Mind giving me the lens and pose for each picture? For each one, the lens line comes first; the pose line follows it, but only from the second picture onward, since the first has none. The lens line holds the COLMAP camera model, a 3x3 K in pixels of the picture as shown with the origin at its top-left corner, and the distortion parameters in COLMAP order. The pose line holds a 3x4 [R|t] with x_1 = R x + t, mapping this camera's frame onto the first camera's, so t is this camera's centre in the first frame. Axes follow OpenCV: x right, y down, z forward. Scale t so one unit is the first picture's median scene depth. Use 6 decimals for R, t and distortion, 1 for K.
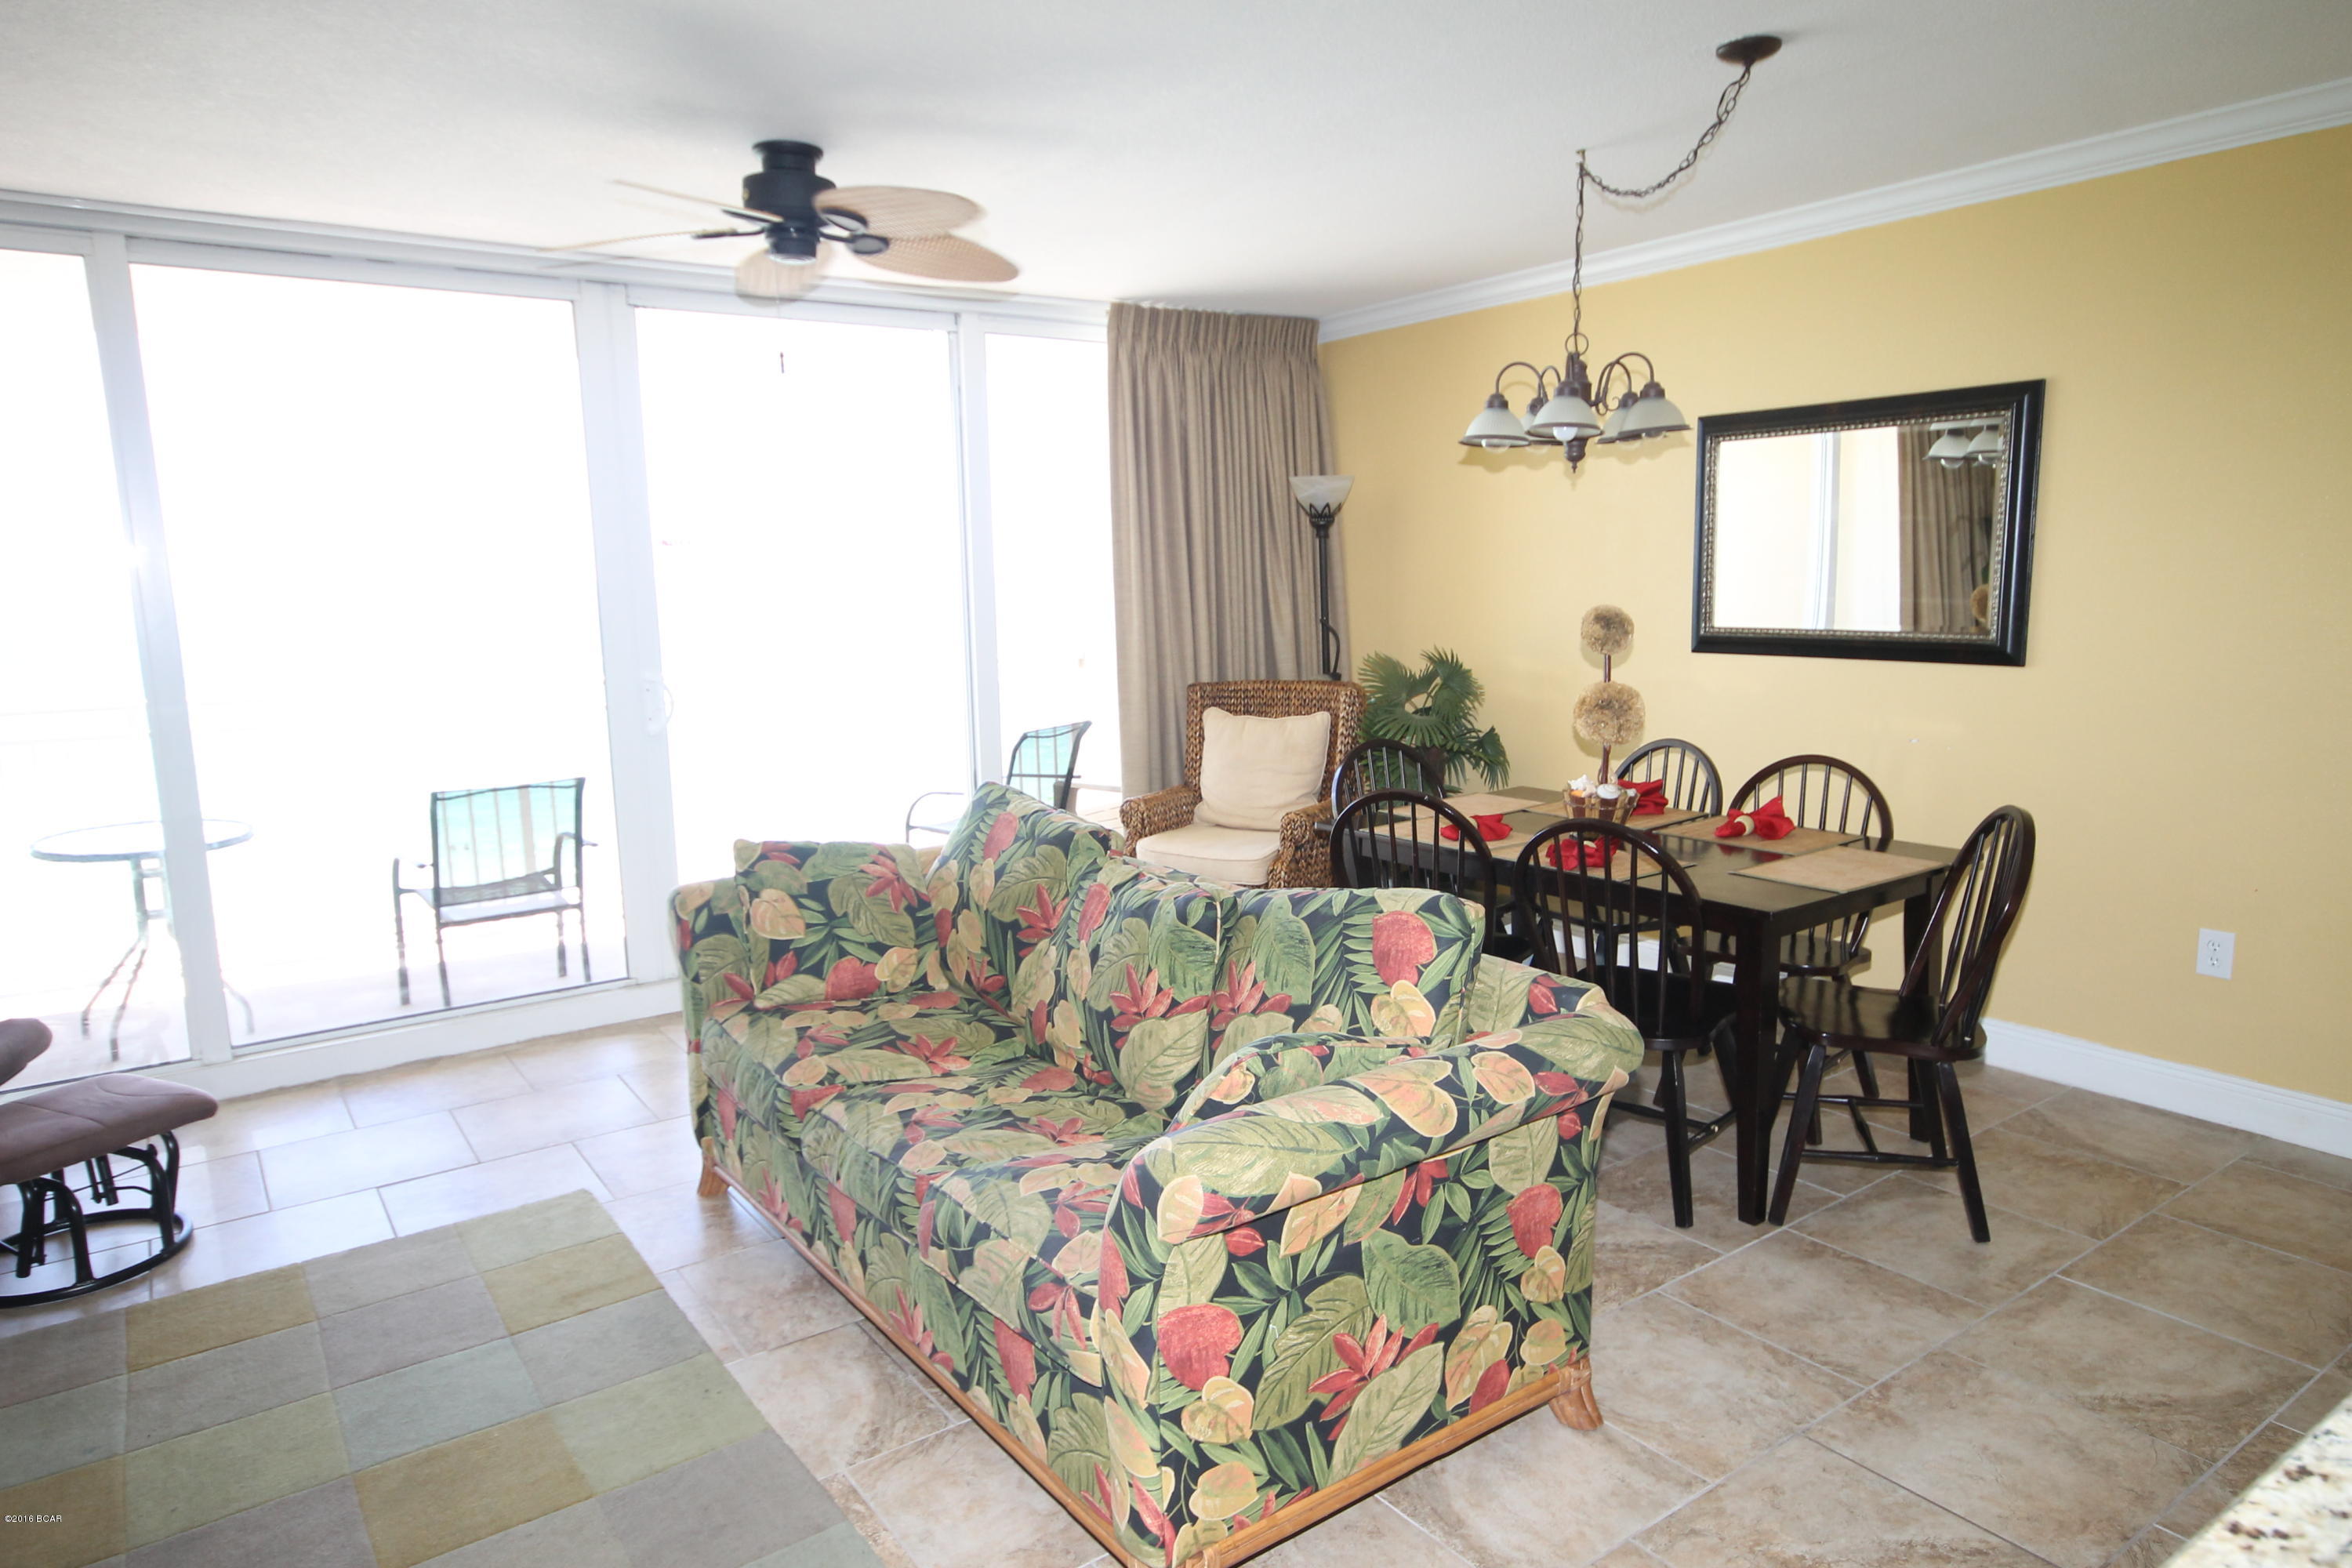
lens RADIAL K [[1468.5, 0, 1211.8], [0, 1468.5, 786.8], [0, 0, 1]] dist [0.008144, 0.015487]
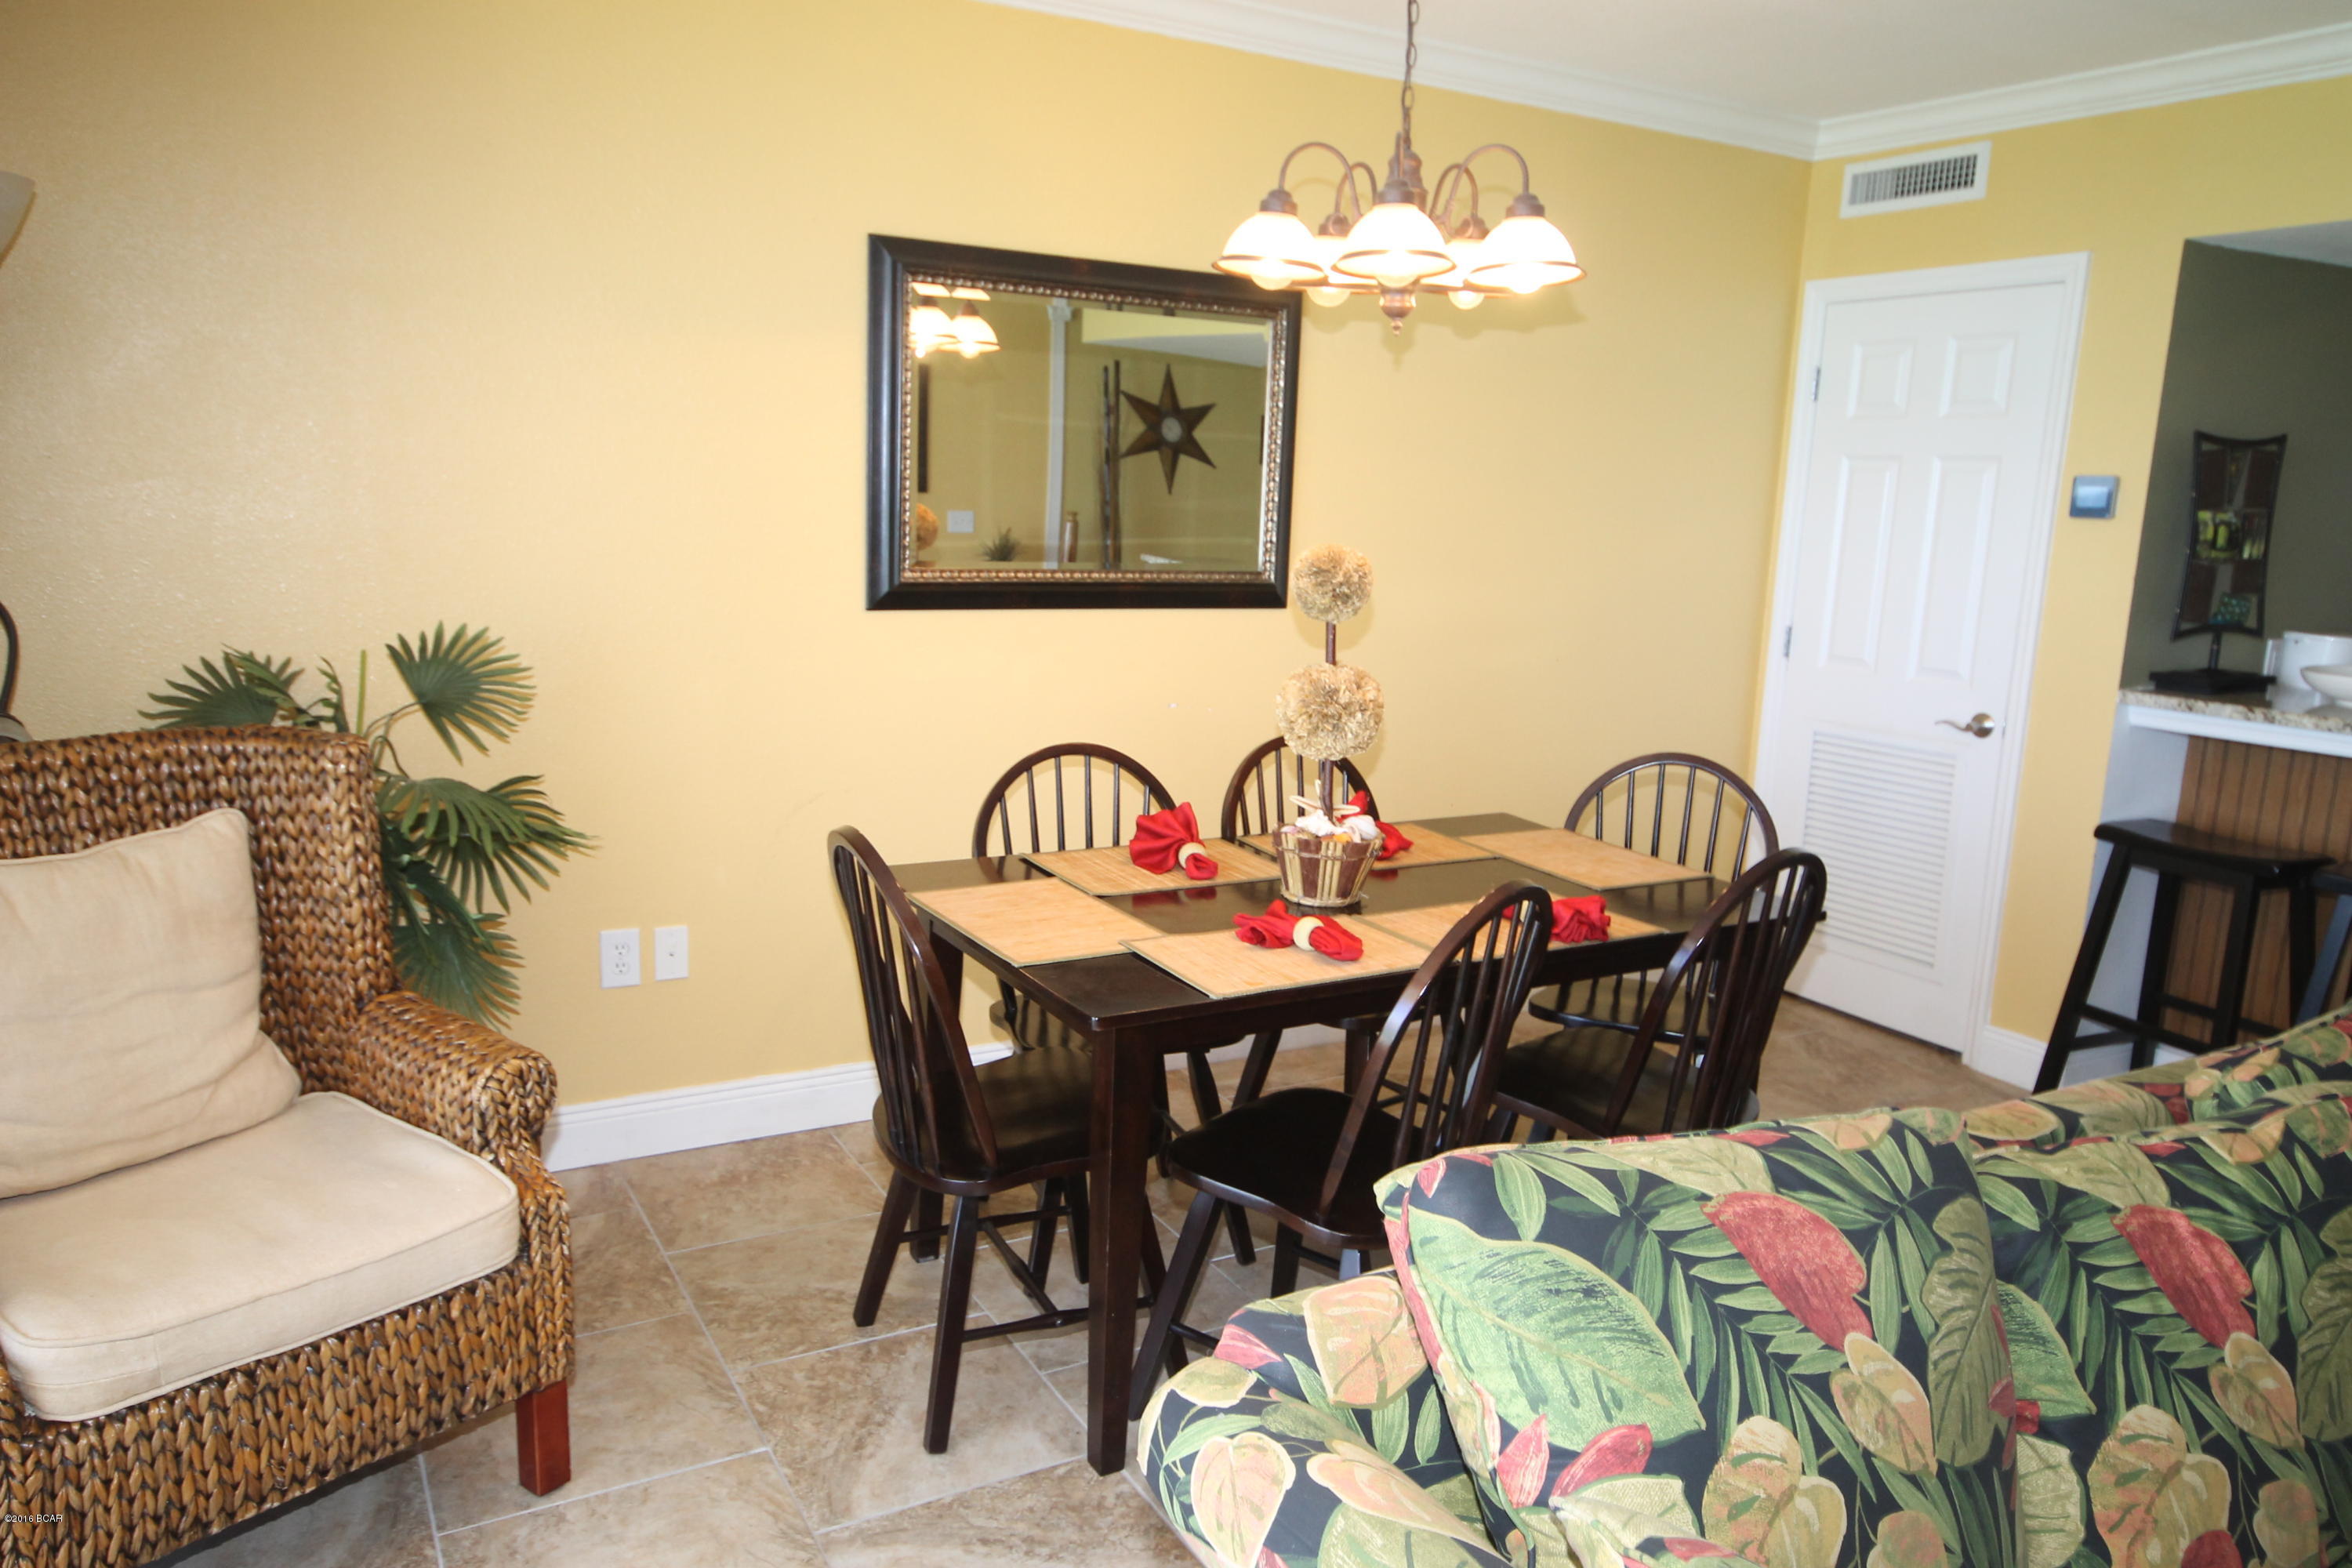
lens RADIAL K [[1648.2, 0, 1200.5], [0, 1648.2, 788.5], [0, 0, 1]] dist [0.006284, 0.024106]
pose [[0.096303, -0.154226, 0.983331, -0.535869], [0.114141, 0.983117, 0.143014, -0.149761], [-0.988786, 0.098466, 0.112280, 1.141414]]
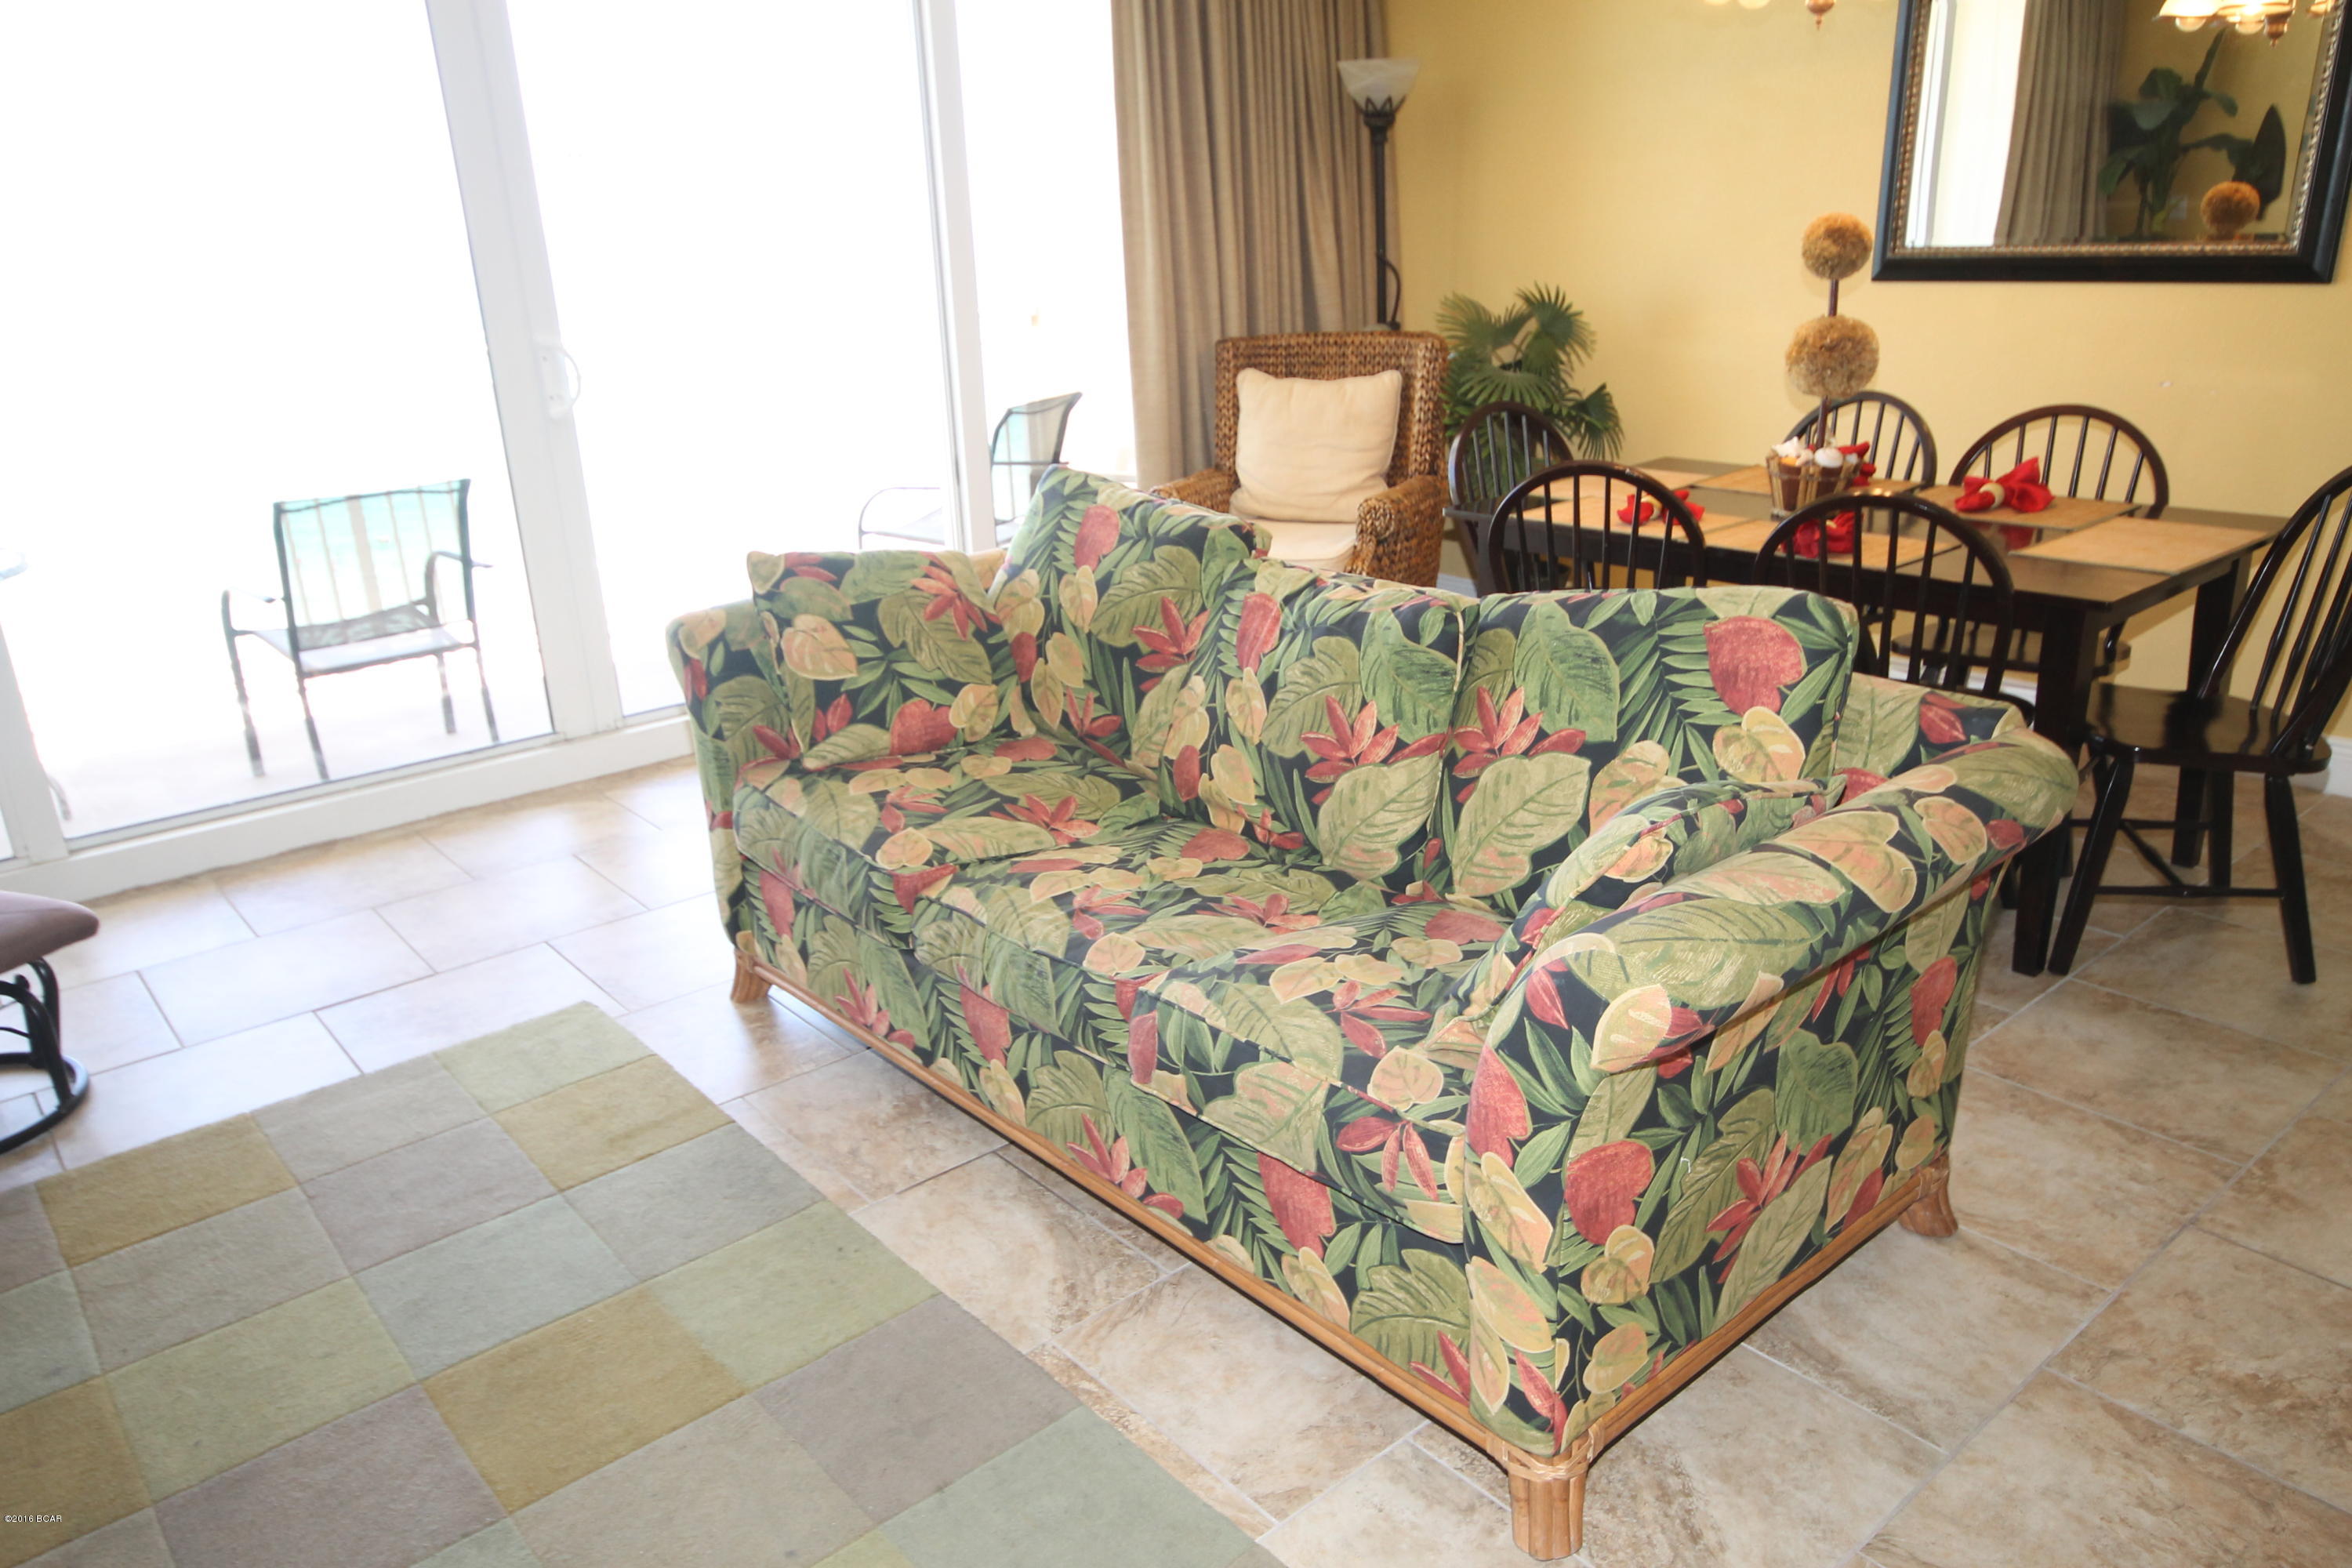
lens RADIAL K [[1648.2, 0, 1203.5], [0, 1648.2, 804.2], [0, 0, 1]] dist [0.006284, 0.024106]
pose [[0.996437, -0.042239, 0.072997, -0.163317], [0.027359, 0.980626, 0.193972, 0.005485], [-0.079776, -0.191283, 0.978288, 0.128135]]
